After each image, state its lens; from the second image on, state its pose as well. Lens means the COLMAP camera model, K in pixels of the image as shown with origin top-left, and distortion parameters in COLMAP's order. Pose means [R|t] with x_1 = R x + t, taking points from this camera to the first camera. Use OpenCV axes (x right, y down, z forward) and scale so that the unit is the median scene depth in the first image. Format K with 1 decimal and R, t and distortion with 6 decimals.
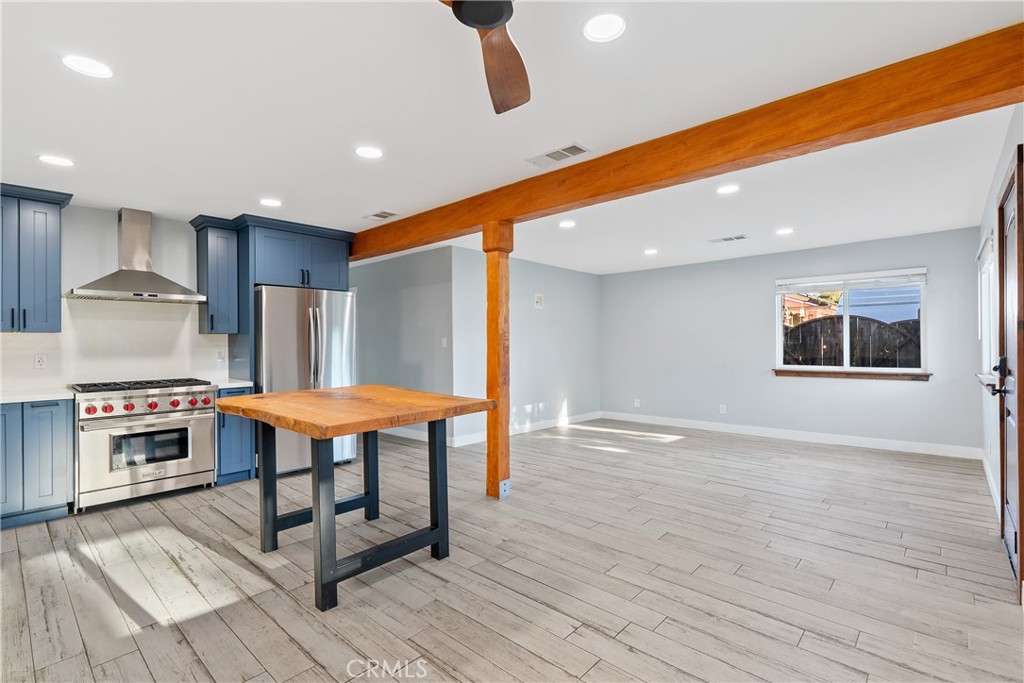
lens RADIAL K [[469.1, 0, 508.5], [0, 469.1, 344.7], [0, 0, 1]] dist [-0.006955, 0.003785]
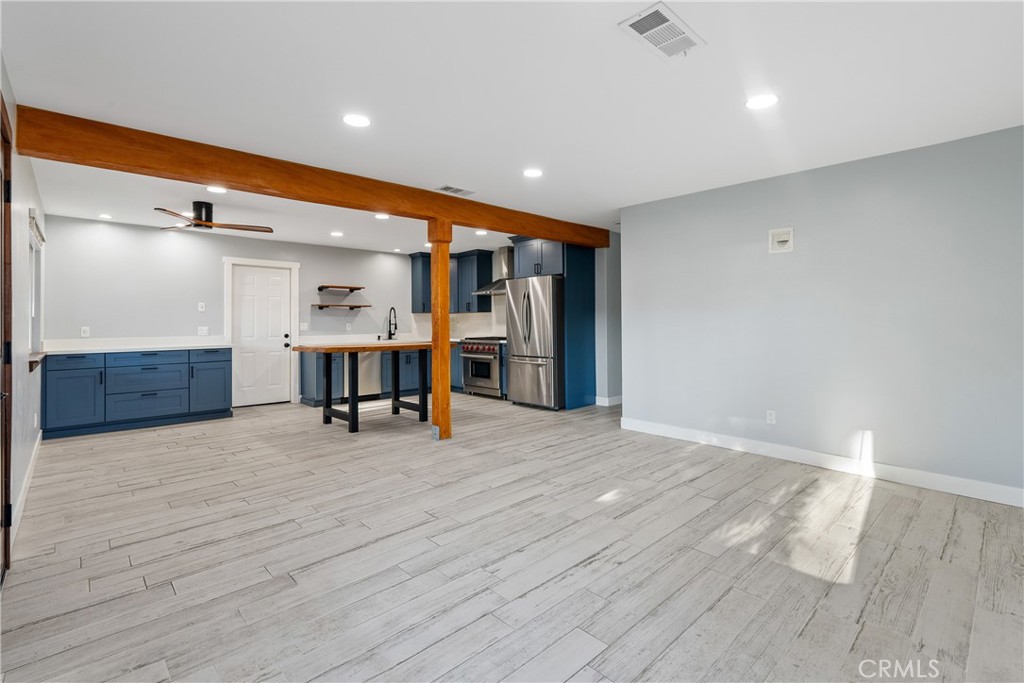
lens RADIAL K [[469.1, 0, 518.8], [0, 469.1, 313.2], [0, 0, 1]] dist [-0.006955, 0.003785]
pose [[-0.056380, -0.013377, -0.998320, 1.013103], [0.006386, 0.999885, -0.013759, 0.008197], [0.998389, -0.007151, -0.056288, 1.070272]]
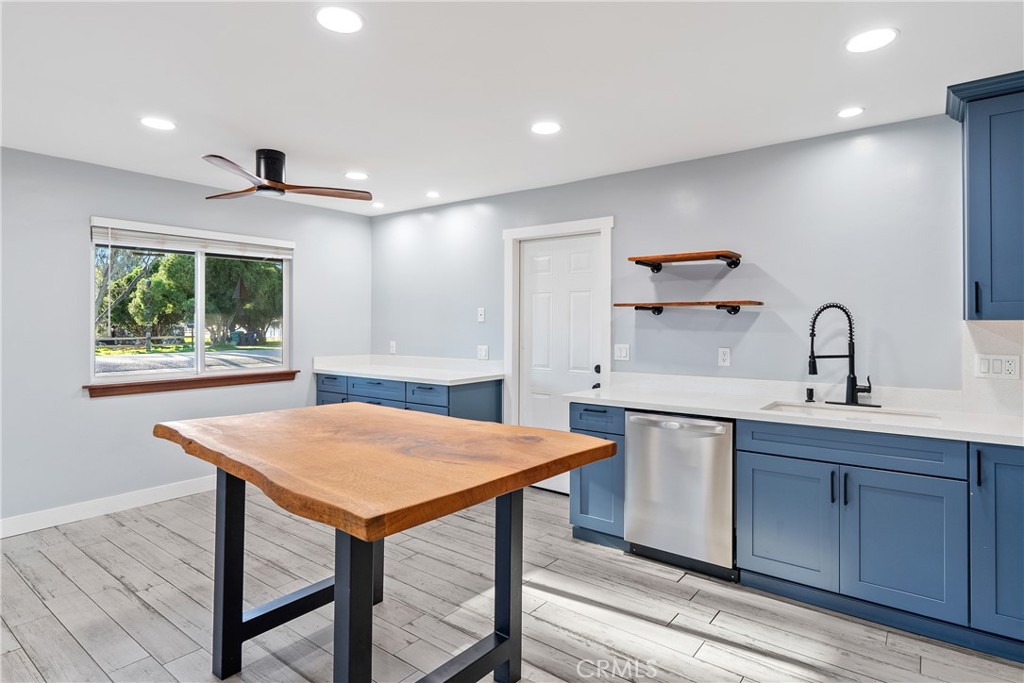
lens RADIAL K [[548.5, 0, 508.6], [0, 548.5, 319.0], [0, 0, 1]] dist [-0.003559, 0.001775]
pose [[-0.995963, 0.006685, -0.089517, -0.286876], [0.007000, 0.999970, -0.003209, -0.023675], [0.089493, -0.003823, -0.995980, 1.099246]]
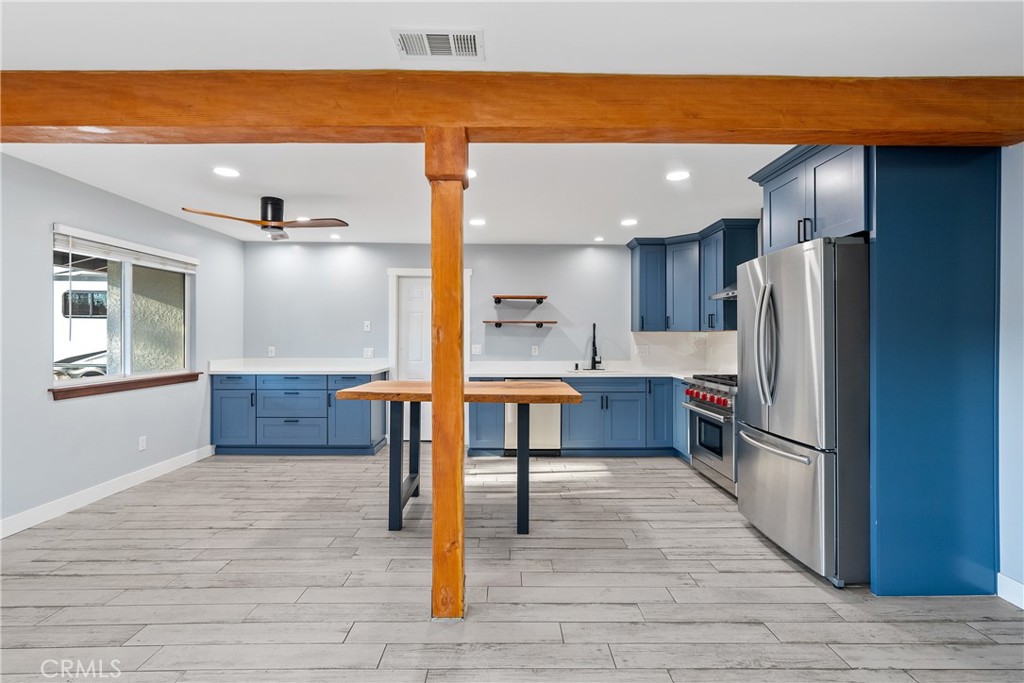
lens RADIAL K [[469.1, 0, 510.6], [0, 469.1, 342.9], [0, 0, 1]] dist [-0.006955, 0.003785]
pose [[-0.722916, 0.011990, -0.690832, 0.264974], [-0.000346, 0.999843, 0.017715, -0.013026], [0.690936, 0.013045, -0.722798, 1.226165]]
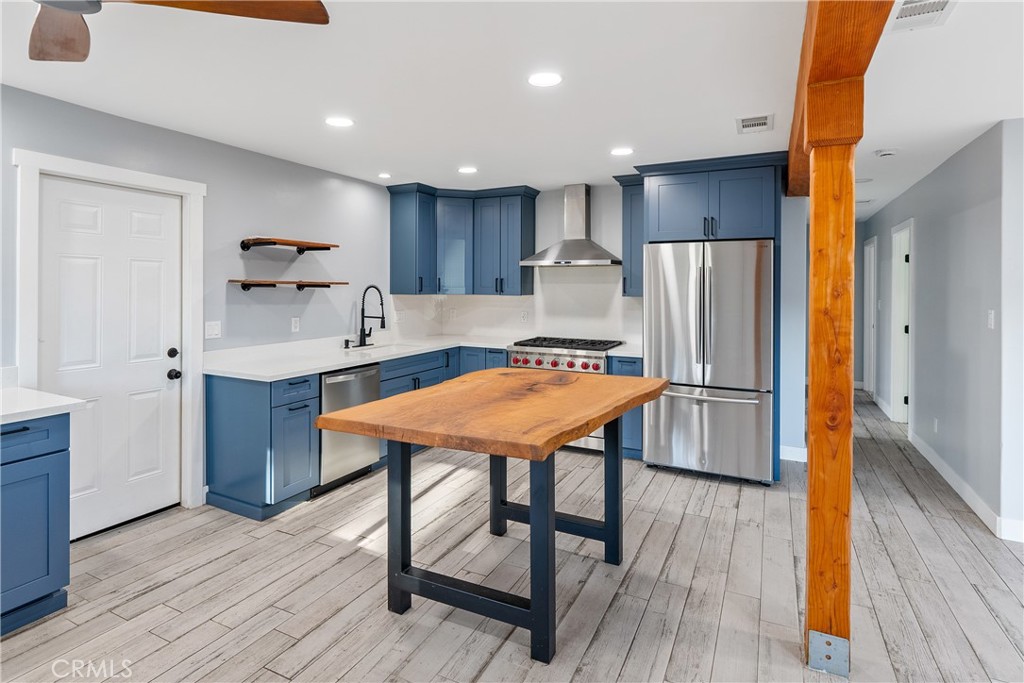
lens RADIAL K [[530.6, 0, 491.7], [0, 530.6, 287.5], [0, 0, 1]] dist [-0.006342, -0.000556]
pose [[0.258596, 0.007479, -0.965957, 0.337628], [-0.009542, 0.999941, 0.005188, -0.044699], [0.965938, 0.007876, 0.258652, 0.446862]]
